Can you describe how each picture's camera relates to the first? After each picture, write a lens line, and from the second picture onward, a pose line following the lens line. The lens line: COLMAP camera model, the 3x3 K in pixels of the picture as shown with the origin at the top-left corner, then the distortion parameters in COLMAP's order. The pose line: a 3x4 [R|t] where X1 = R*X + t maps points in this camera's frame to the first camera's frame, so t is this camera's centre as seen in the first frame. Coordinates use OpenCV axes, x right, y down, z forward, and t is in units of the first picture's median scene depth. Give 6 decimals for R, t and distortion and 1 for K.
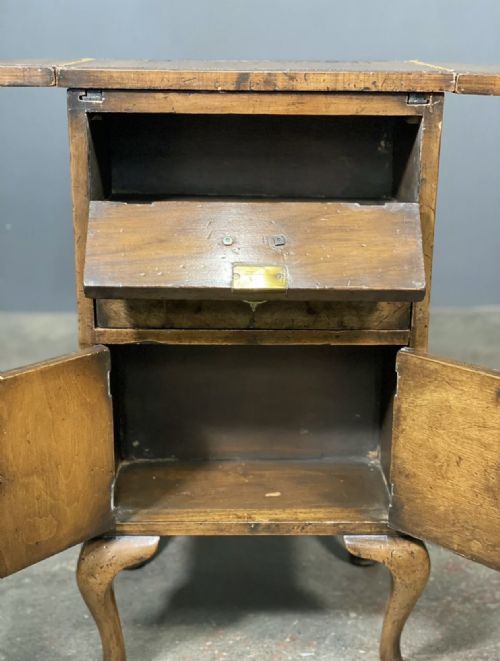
lens RADIAL K [[1020.9, 0, 252.7], [0, 1020.9, 324.4], [0, 0, 1]] dist [0.091086, 0.000000]
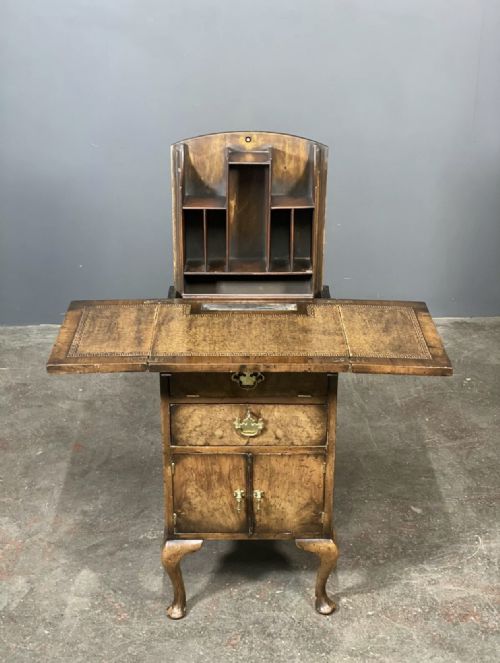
lens RADIAL K [[1024.0, 0, 228.5], [0, 1024.0, 310.1], [0, 0, 1]] dist [0.091086, 0.000000]
pose [[0.999592, -0.007983, -0.027417, 0.018531], [0.011354, 0.992080, 0.125093, -0.518451], [0.026202, -0.125353, 0.991766, -0.987584]]
